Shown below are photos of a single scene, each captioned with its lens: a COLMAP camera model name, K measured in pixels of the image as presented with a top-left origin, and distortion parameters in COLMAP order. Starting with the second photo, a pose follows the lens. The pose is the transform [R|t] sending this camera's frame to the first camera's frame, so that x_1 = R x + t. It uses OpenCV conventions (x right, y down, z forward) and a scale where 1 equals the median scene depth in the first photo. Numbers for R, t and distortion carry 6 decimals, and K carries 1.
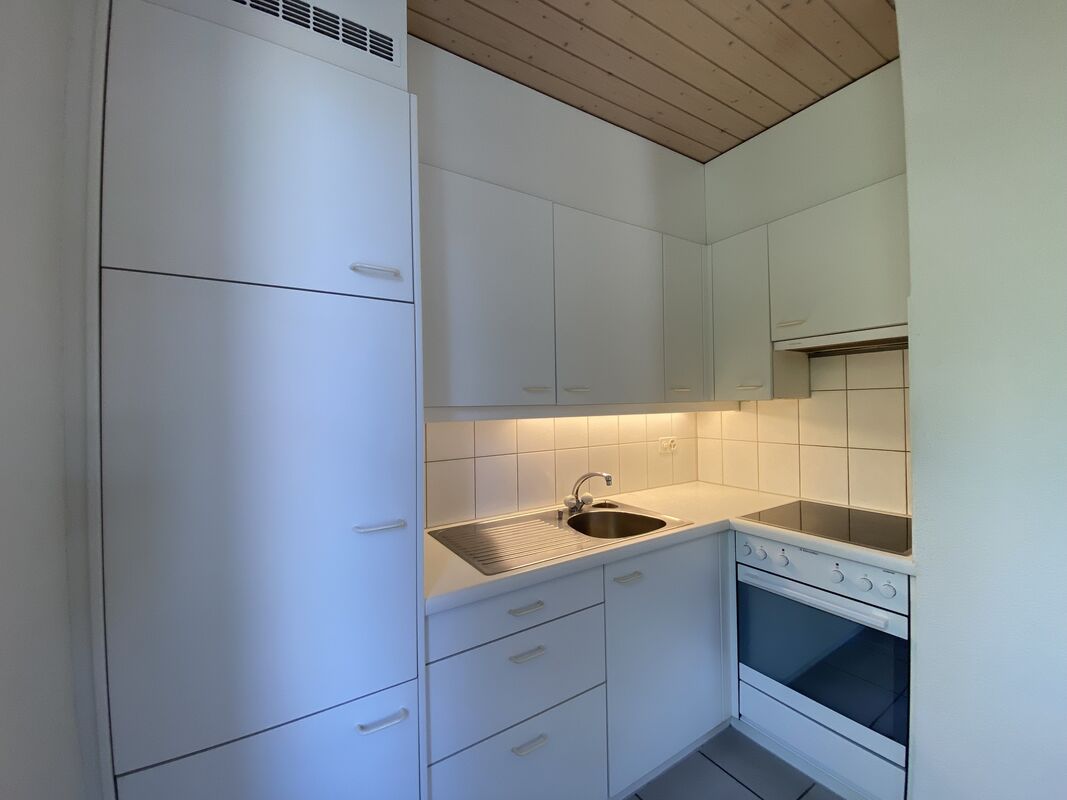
lens RADIAL K [[435.2, 0, 533.4], [0, 435.2, 394.2], [0, 0, 1]] dist [-0.000276, -0.017756]
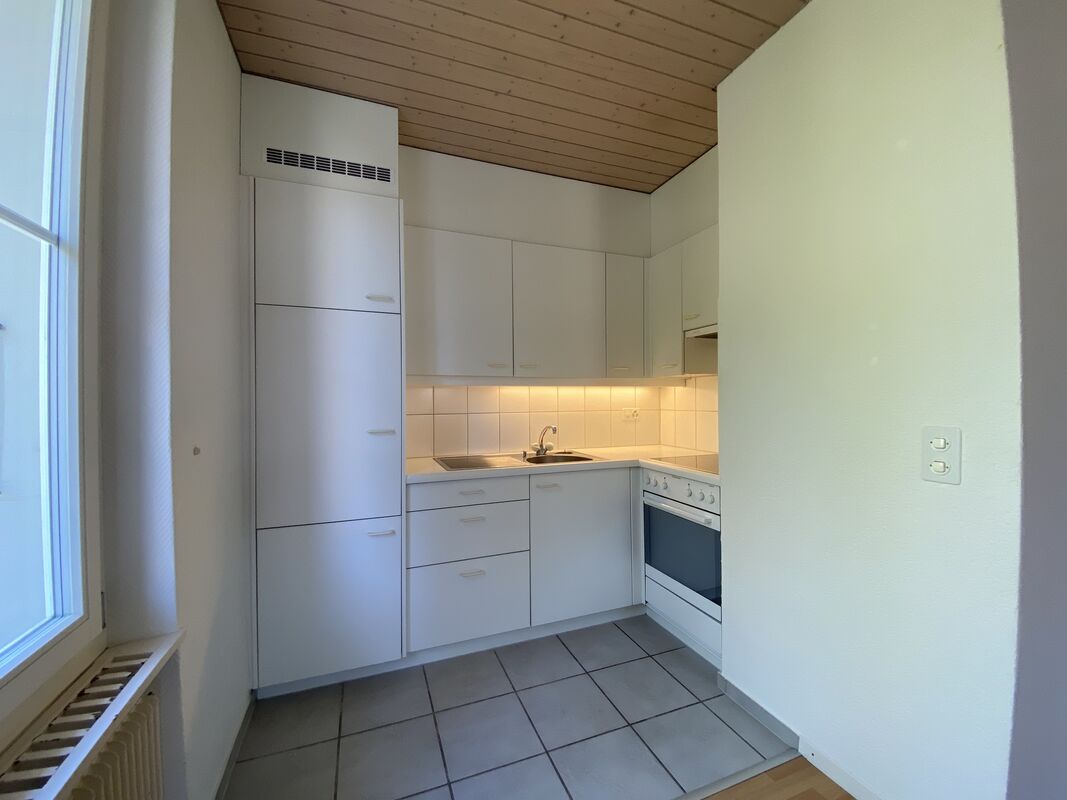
lens RADIAL K [[435.2, 0, 533.4], [0, 435.2, 394.2], [0, 0, 1]] dist [-0.000276, -0.017756]
pose [[0.981802, 0.007278, -0.189769, 0.382713], [-0.005338, 0.999928, 0.010735, 0.065714], [0.189833, -0.009527, 0.981770, -0.430374]]
